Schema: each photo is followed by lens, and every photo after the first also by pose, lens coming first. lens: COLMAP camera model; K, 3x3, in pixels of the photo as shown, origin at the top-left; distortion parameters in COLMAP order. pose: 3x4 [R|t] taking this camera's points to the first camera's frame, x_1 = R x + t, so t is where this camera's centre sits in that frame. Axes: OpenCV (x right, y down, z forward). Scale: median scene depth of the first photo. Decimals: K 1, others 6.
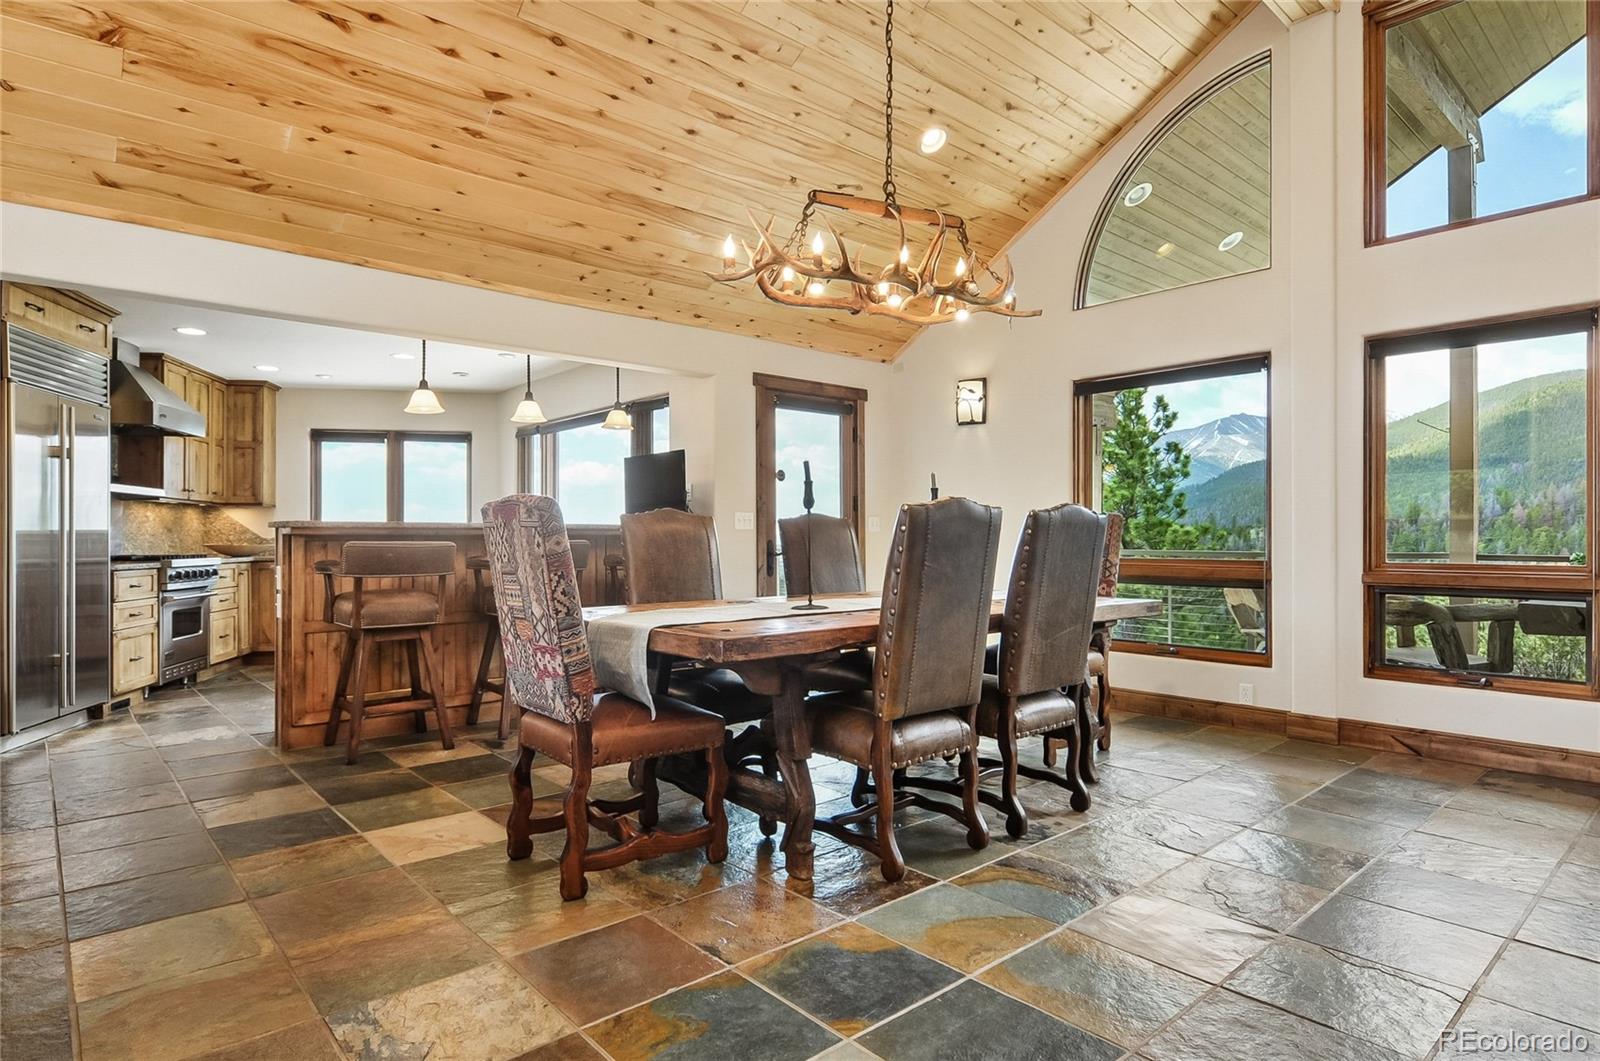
lens RADIAL K [[869.5, 0, 787.0], [0, 869.5, 534.6], [0, 0, 1]] dist [-0.003364, 0.000159]
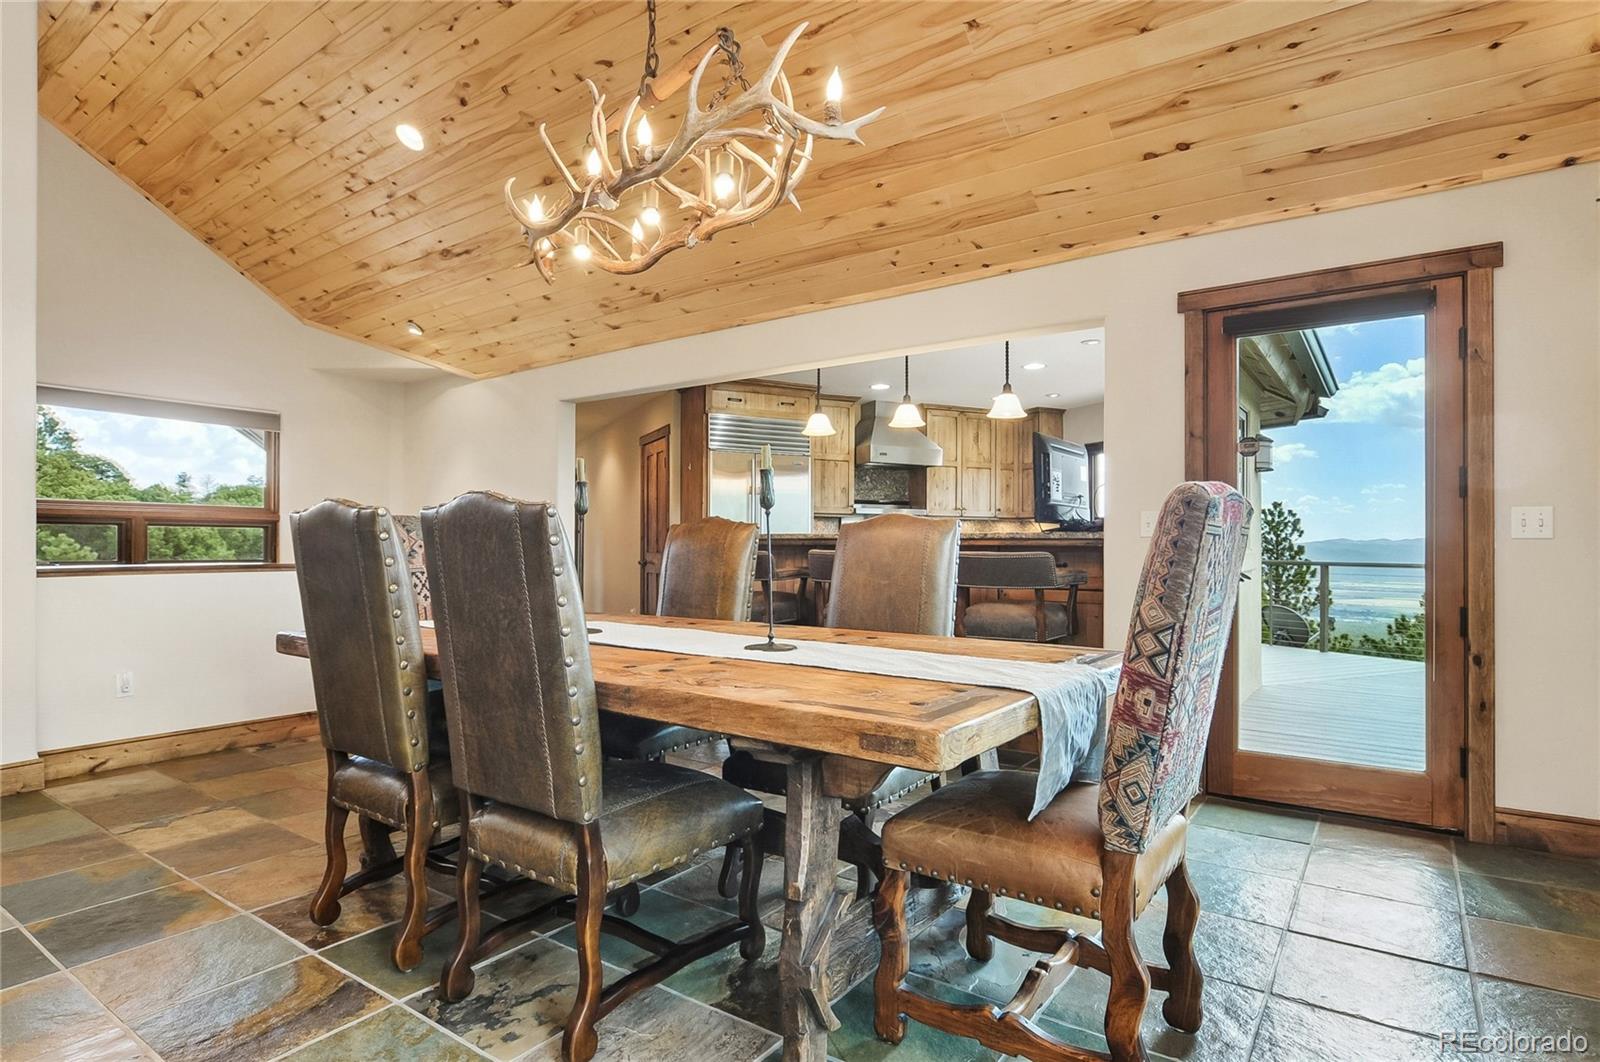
lens RADIAL K [[852.5, 0, 804.7], [0, 852.5, 545.3], [0, 0, 1]] dist [-0.011265, 0.002242]
pose [[0.241024, 0.000610, -0.970519, 0.538431], [0.000677, 0.999999, 0.000797, -0.000969], [0.970519, -0.000849, 0.241024, 0.617068]]
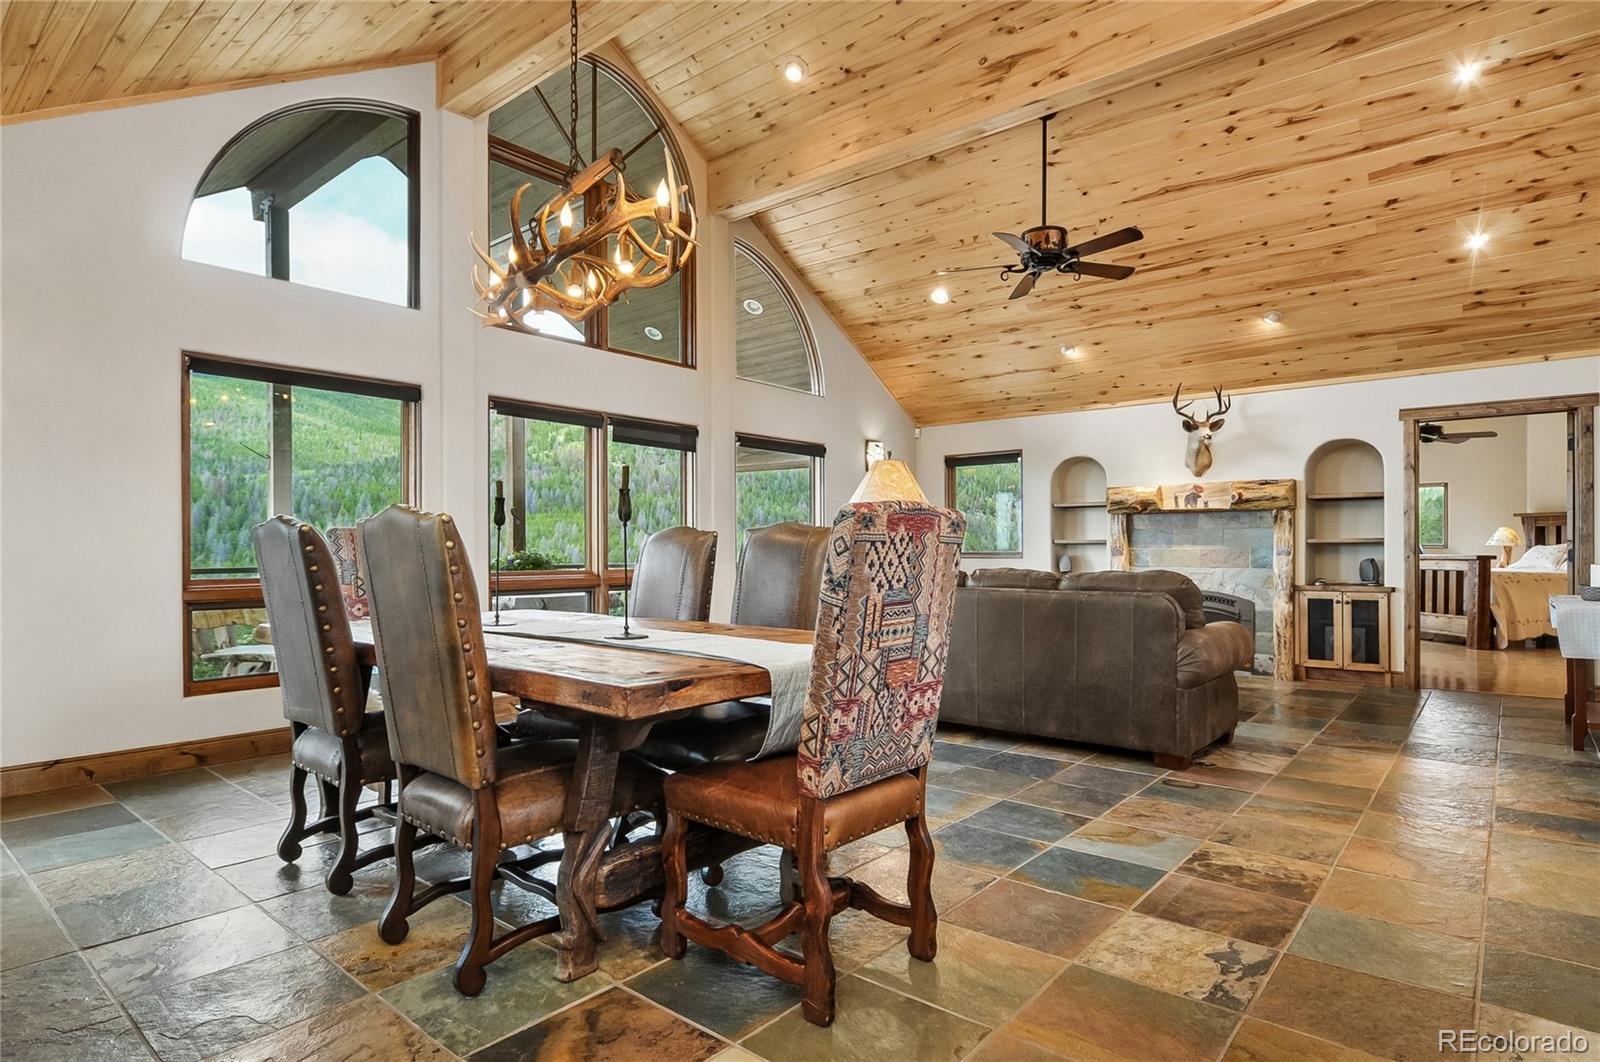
lens RADIAL K [[852.5, 0, 804.7], [0, 852.5, 545.3], [0, 0, 1]] dist [-0.011265, 0.002242]
pose [[-0.154858, 0.005859, 0.987919, -0.507951], [-0.003180, 0.999974, -0.006429, -0.000540], [-0.987932, -0.004137, -0.154835, 0.582344]]
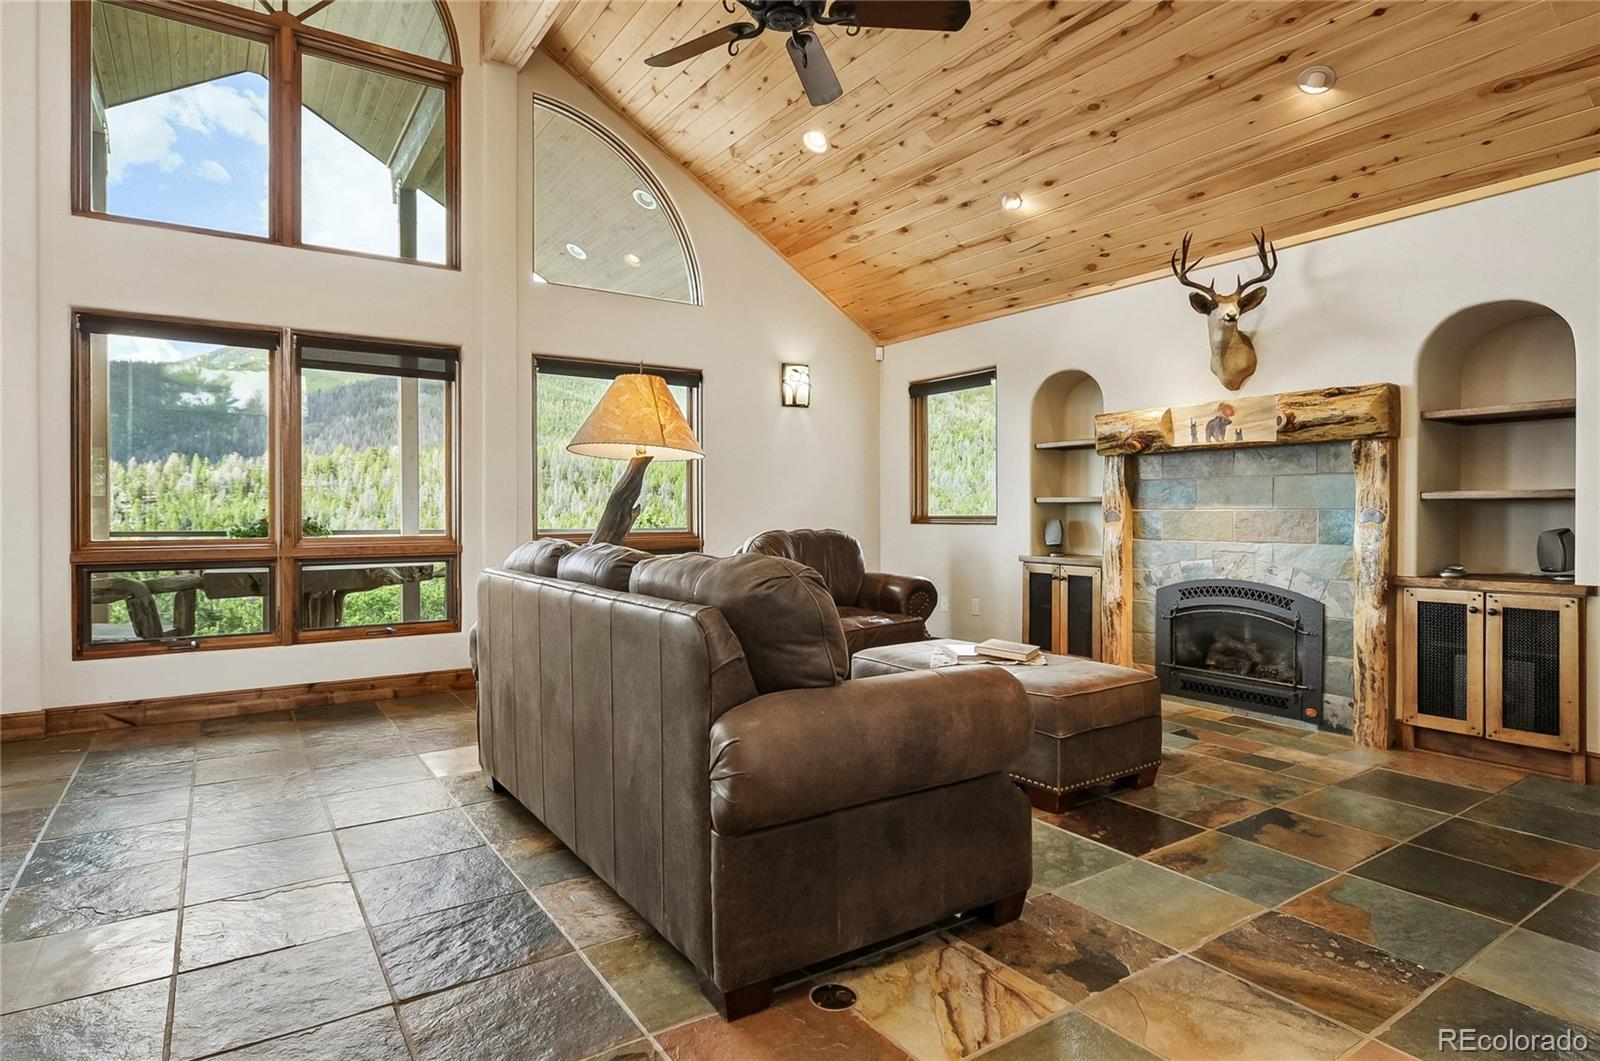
lens RADIAL K [[863.7, 0, 785.9], [0, 863.7, 514.6], [0, 0, 1]] dist [-0.002189, 0.000213]
pose [[0.131835, -0.000554, 0.991271, -0.142092], [-0.003521, 0.999993, 0.001028, -0.001067], [-0.991265, -0.003626, 0.131832, 0.072240]]
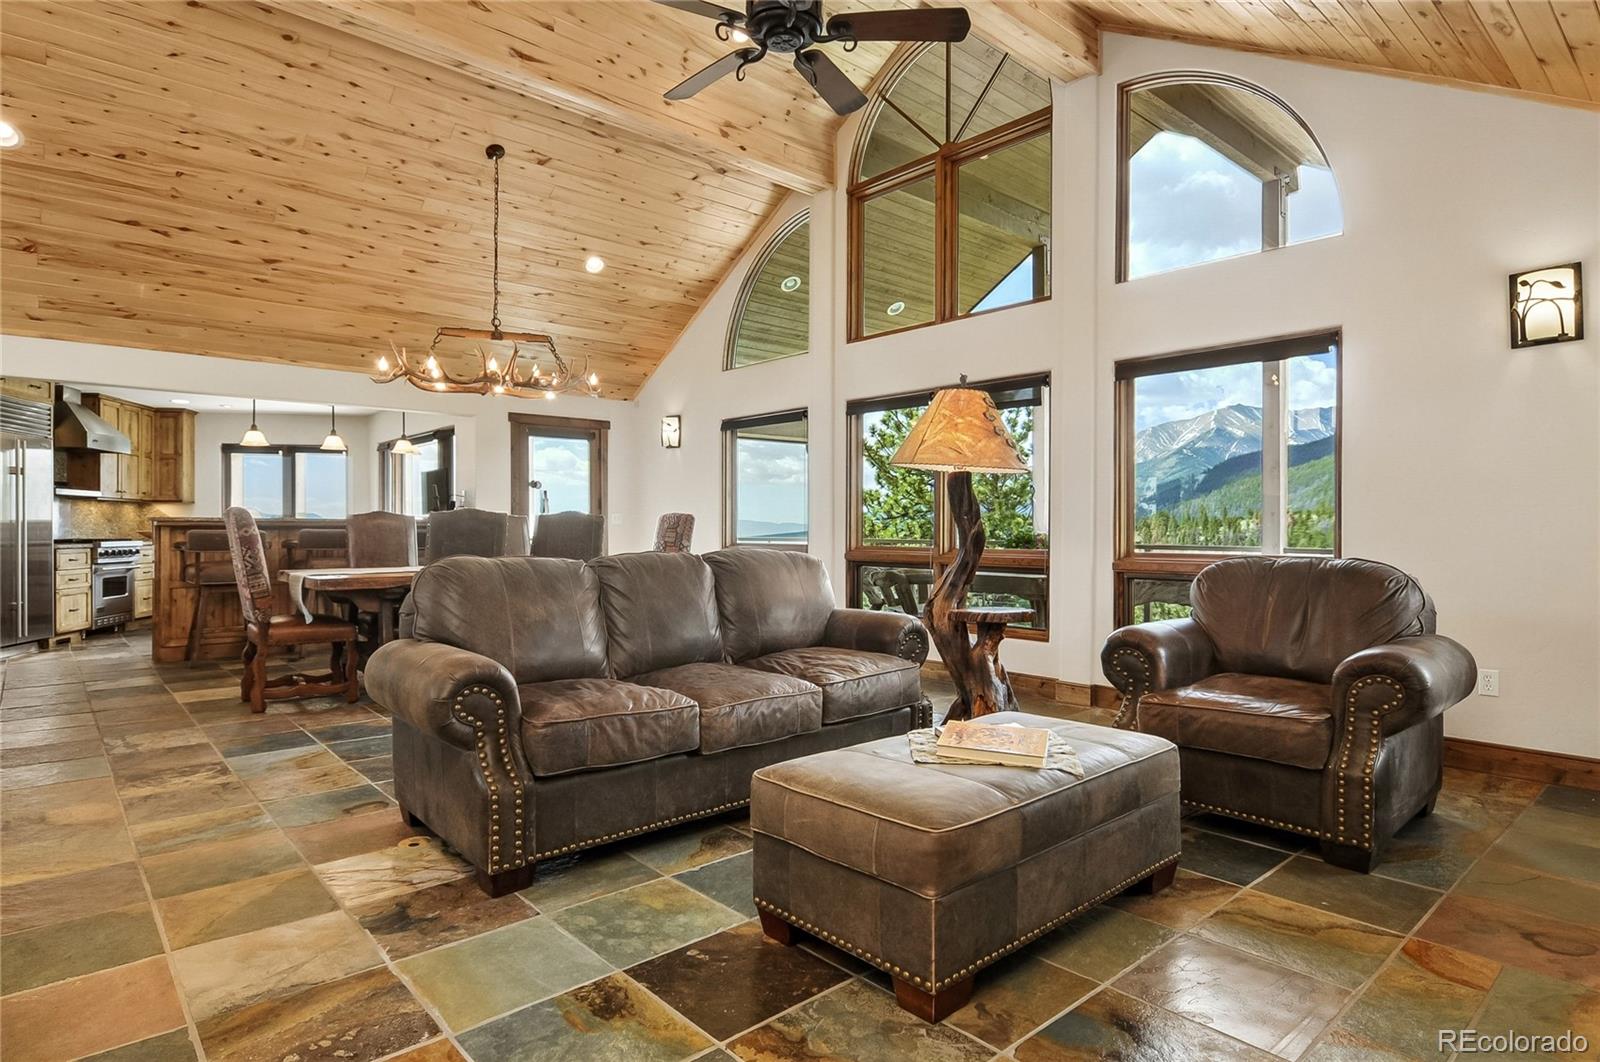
lens RADIAL K [[862.4, 0, 783.7], [0, 862.4, 531.7], [0, 0, 1]] dist [-0.004216, 0.000796]
pose [[0.999992, 0.003941, -0.000081, 0.440542], [-0.003940, 0.999951, 0.009073, -0.005506], [0.000117, -0.009072, 0.999959, -0.441627]]
